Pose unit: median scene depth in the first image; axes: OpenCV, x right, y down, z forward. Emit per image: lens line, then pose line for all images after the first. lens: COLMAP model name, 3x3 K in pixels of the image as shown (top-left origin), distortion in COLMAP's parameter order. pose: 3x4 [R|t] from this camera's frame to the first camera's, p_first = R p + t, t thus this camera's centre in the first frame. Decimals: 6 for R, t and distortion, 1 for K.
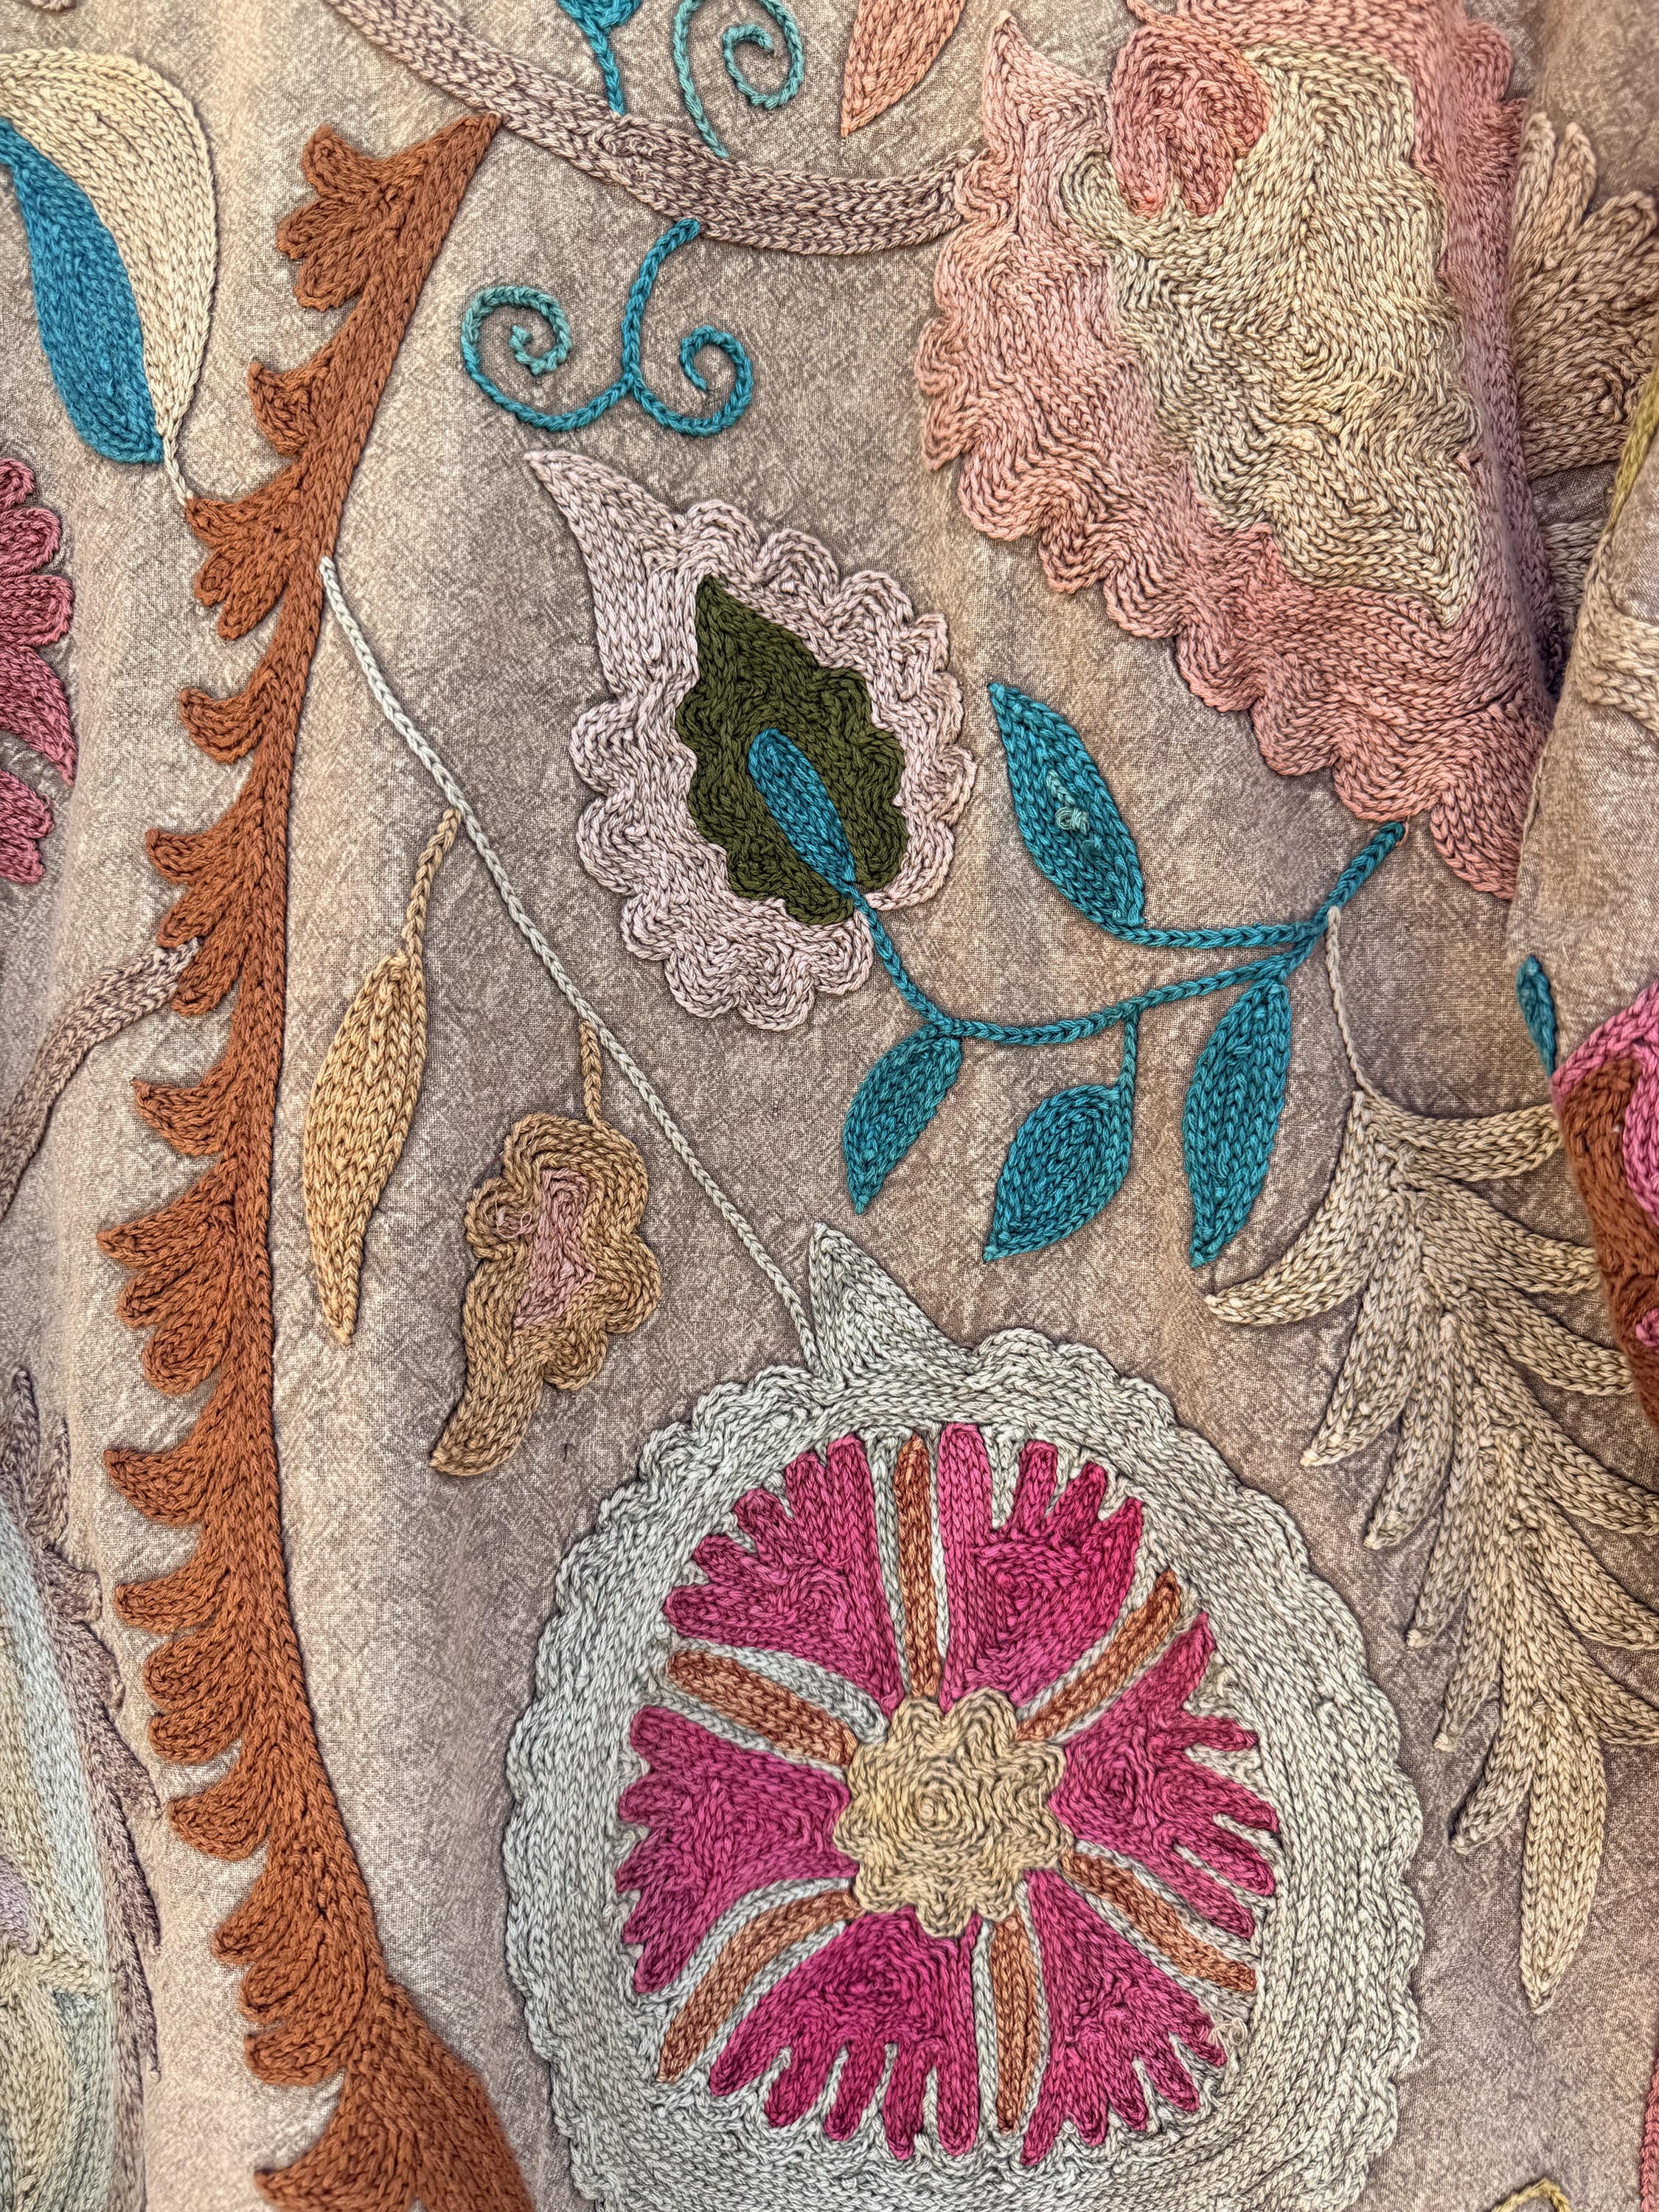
lens RADIAL K [[1488.2, 0, 783.8], [0, 1488.2, 1108.7], [0, 0, 1]] dist [0.070327, -0.141241]
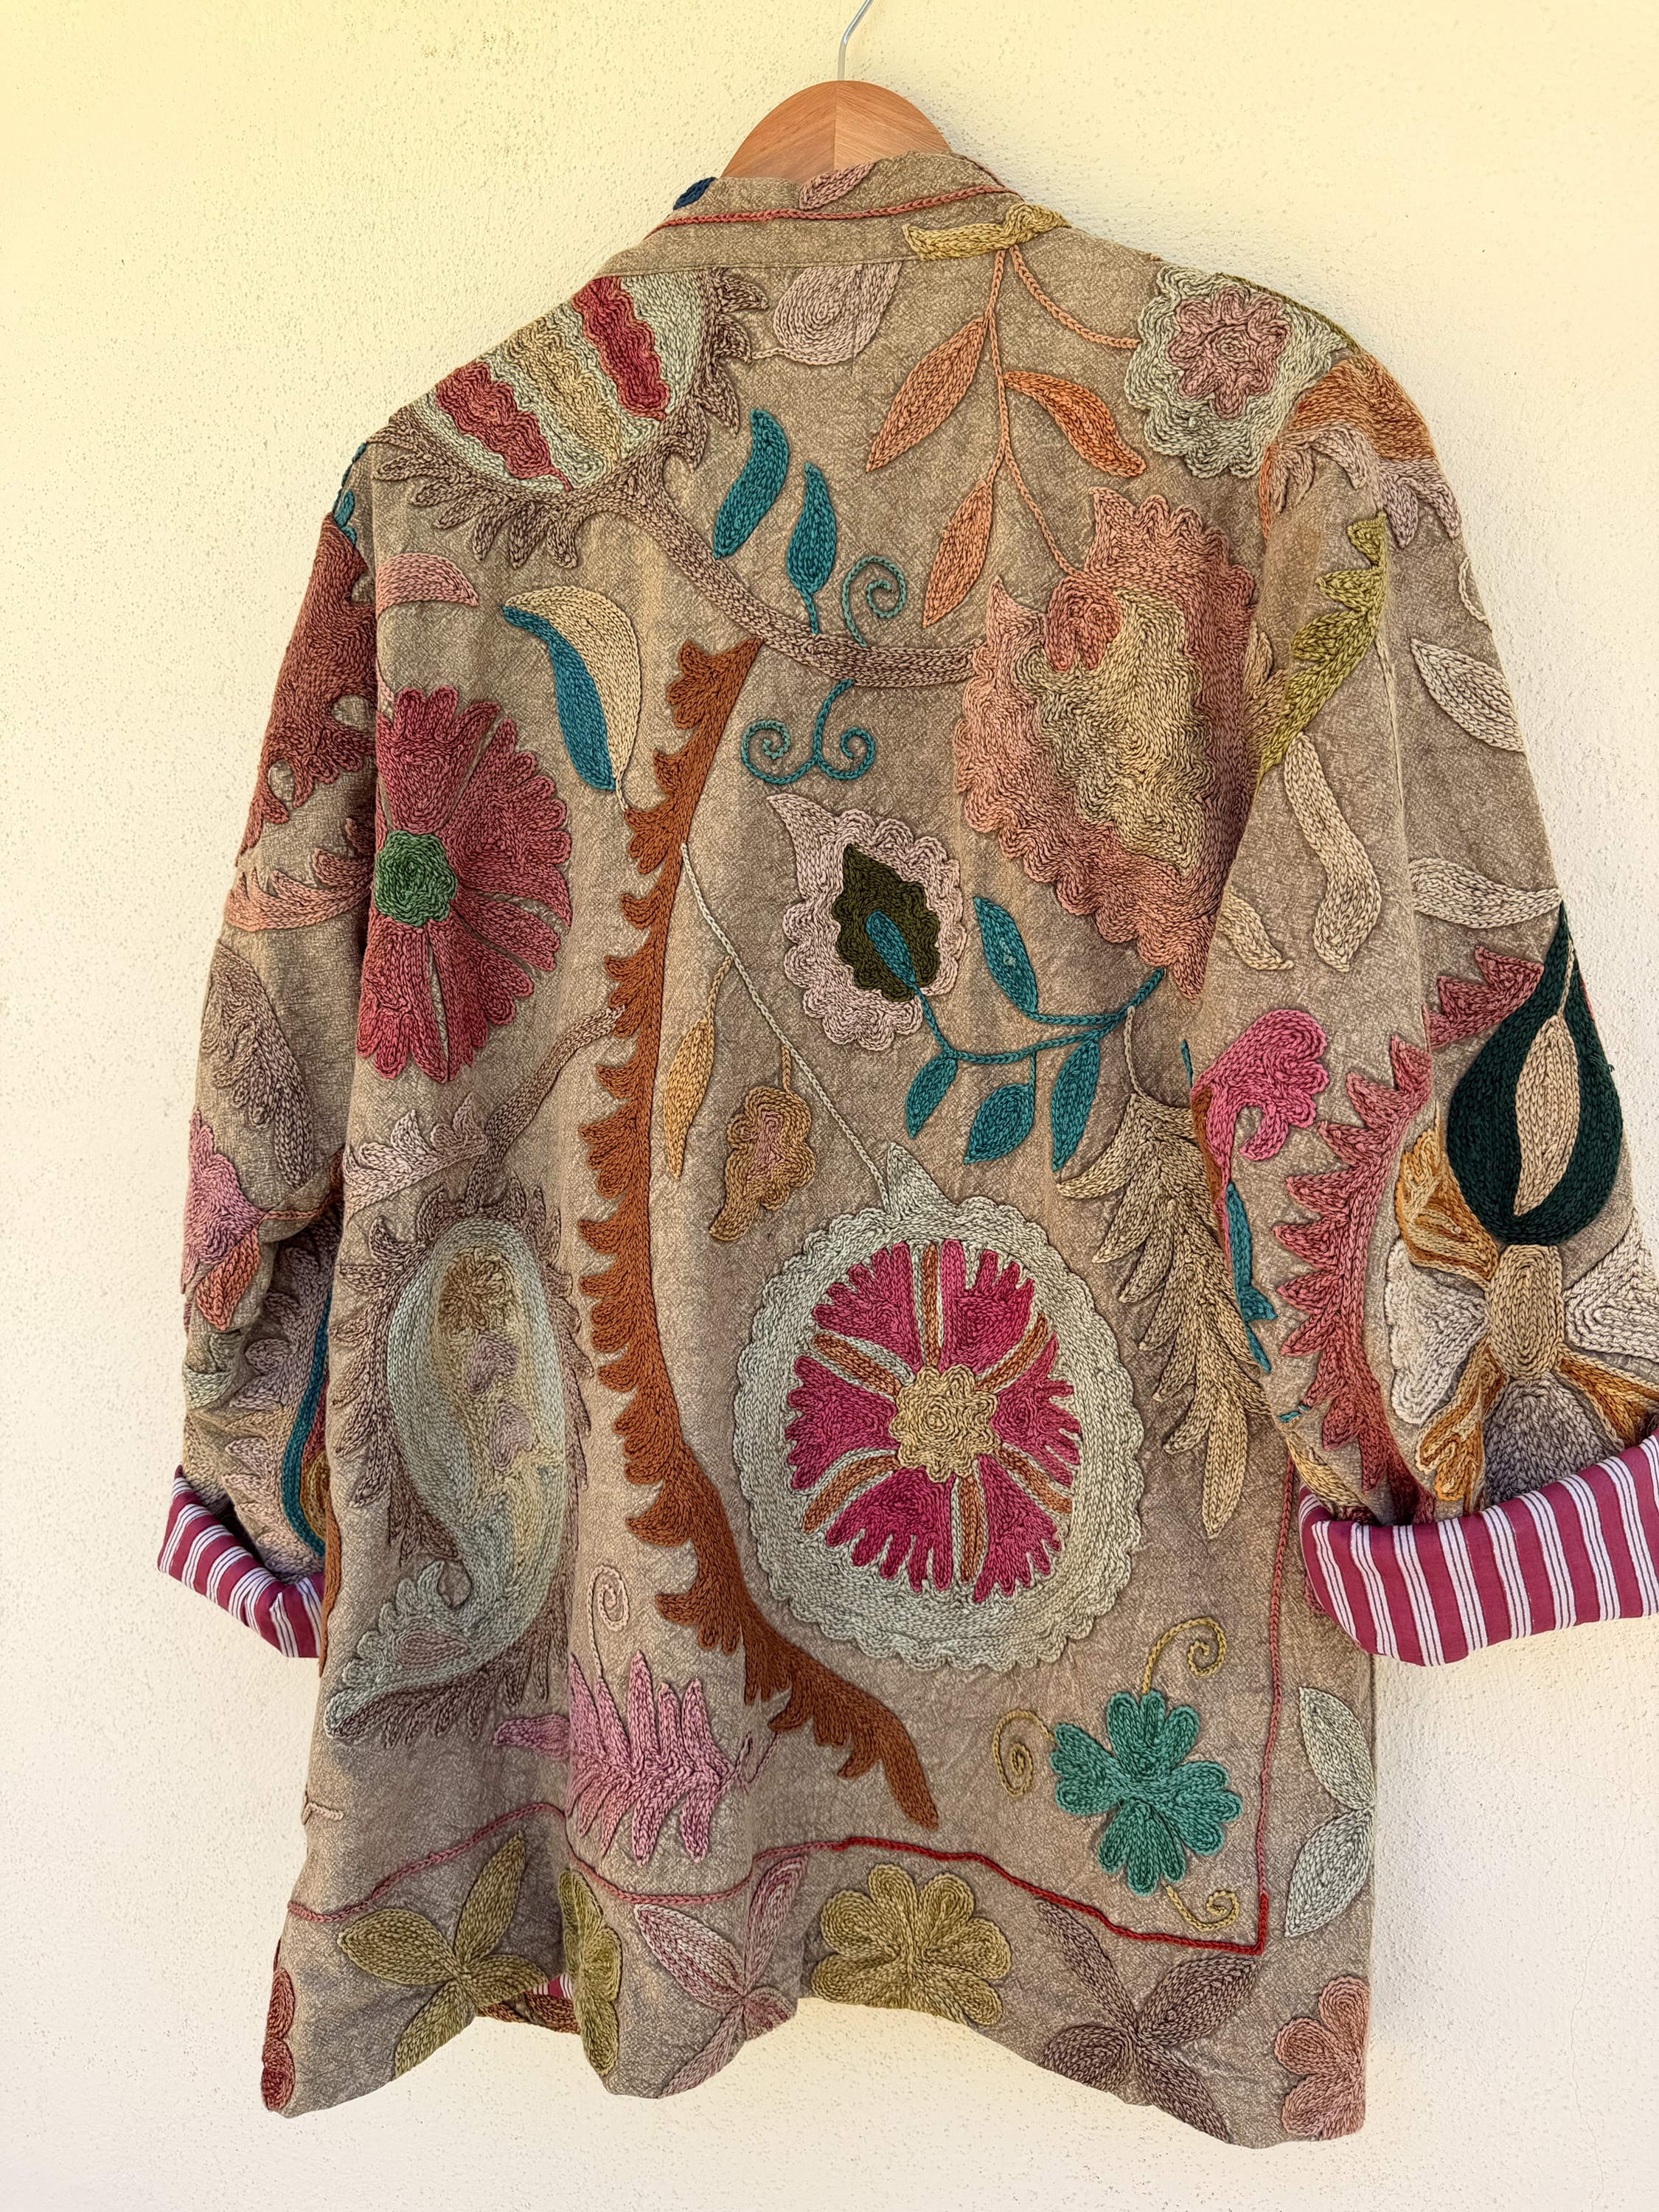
lens RADIAL K [[1488.2, 0, 783.8], [0, 1488.2, 1108.7], [0, 0, 1]] dist [0.070327, -0.141241]
pose [[0.973791, 0.050925, -0.221672, 0.359949], [-0.041643, 0.998057, 0.046349, -0.066193], [0.223602, -0.035903, 0.974019, -1.161659]]
